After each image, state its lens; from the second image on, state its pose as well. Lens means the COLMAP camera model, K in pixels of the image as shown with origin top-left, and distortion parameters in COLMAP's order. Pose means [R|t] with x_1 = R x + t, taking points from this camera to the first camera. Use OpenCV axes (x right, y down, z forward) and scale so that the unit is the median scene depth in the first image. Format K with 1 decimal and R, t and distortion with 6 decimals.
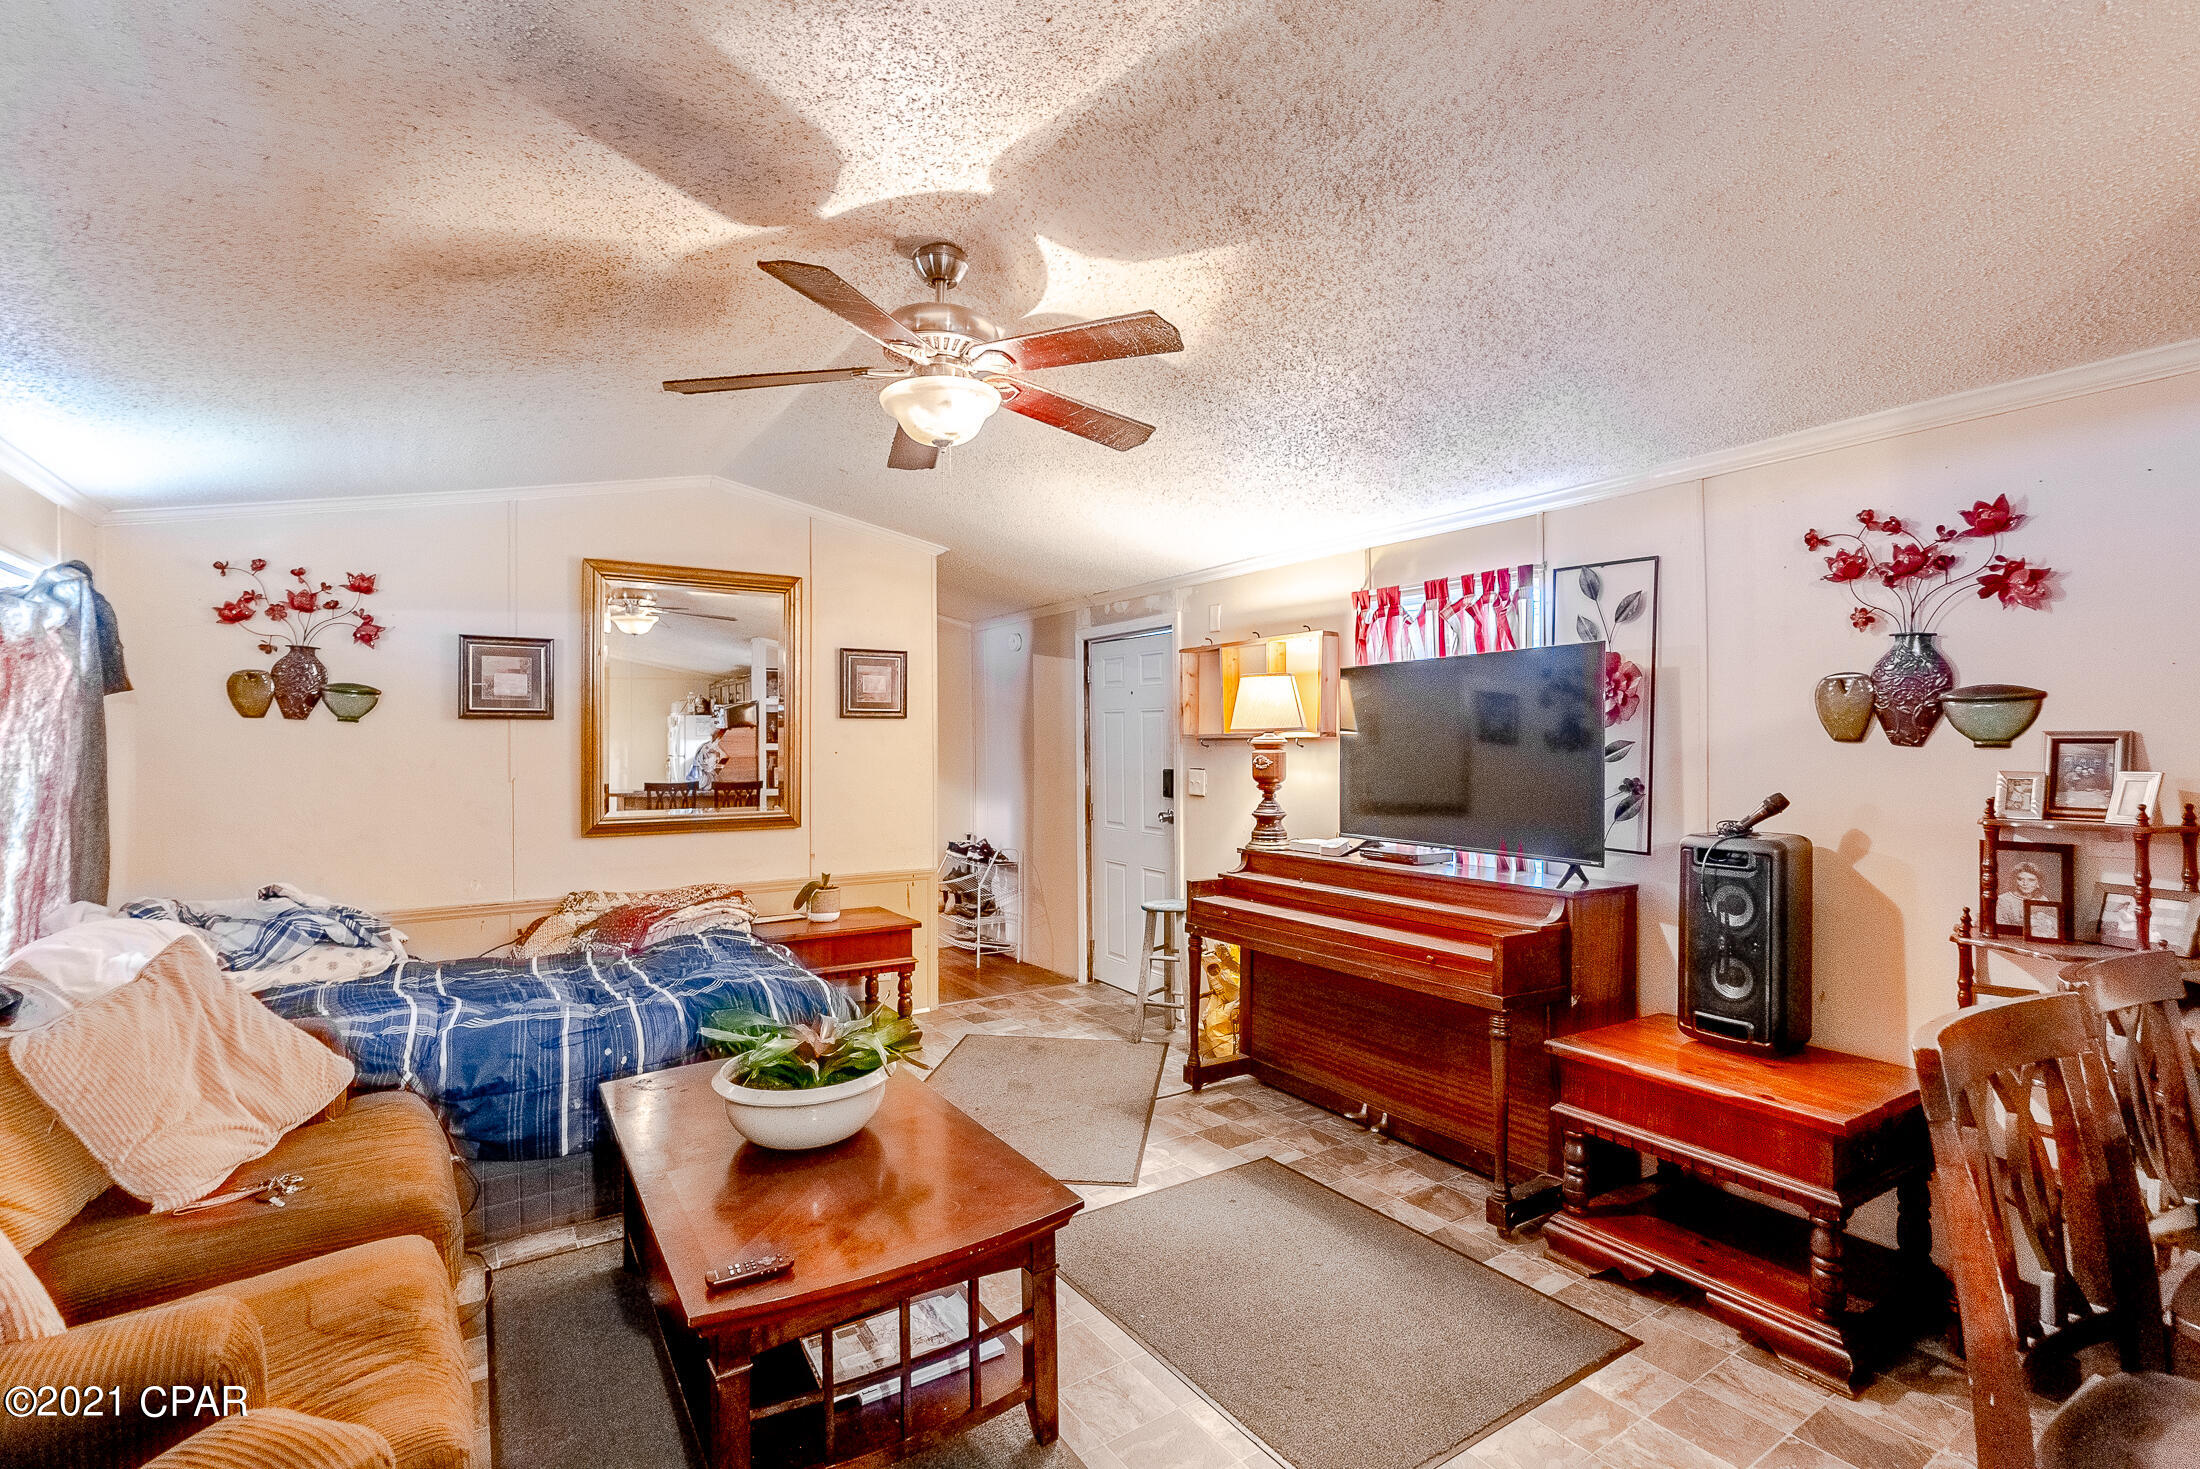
lens RADIAL K [[1008.8, 0, 1102.4], [0, 1008.8, 745.3], [0, 0, 1]] dist [-0.007732, 0.003330]
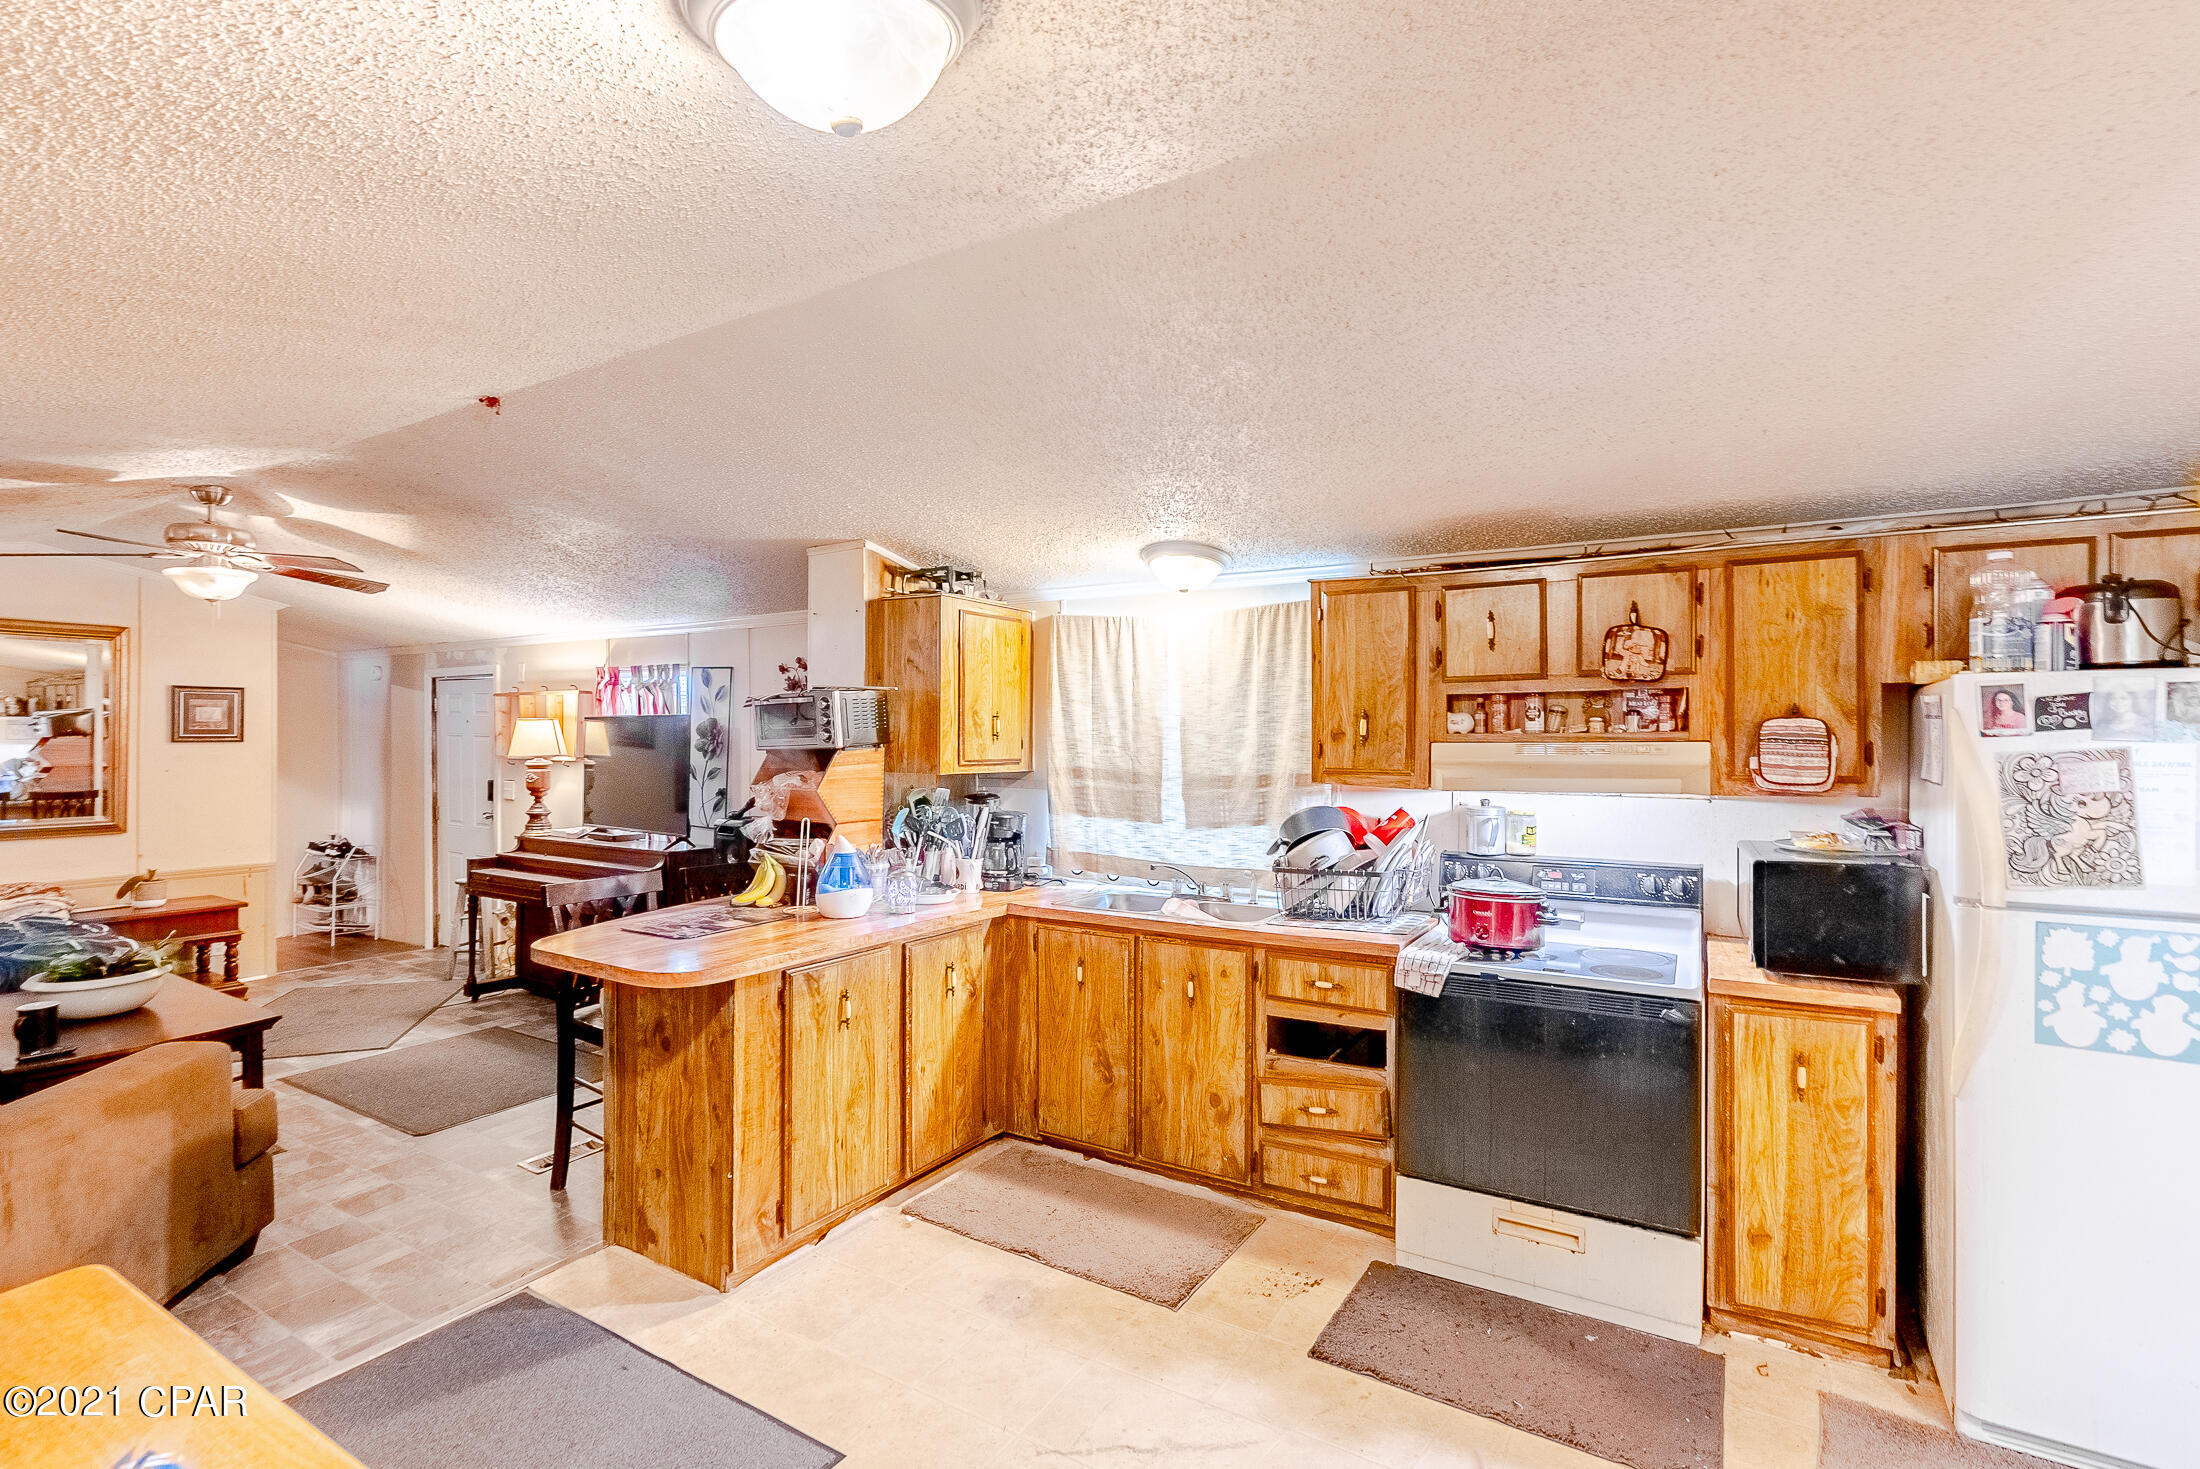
lens RADIAL K [[1008.8, 0, 1122.8], [0, 1008.8, 736.6], [0, 0, 1]] dist [-0.007732, 0.003330]
pose [[0.897986, 0.006285, 0.439980, 0.253396], [-0.006437, 0.999979, -0.001147, -0.042449], [-0.439978, -0.001802, 0.898007, -0.636059]]
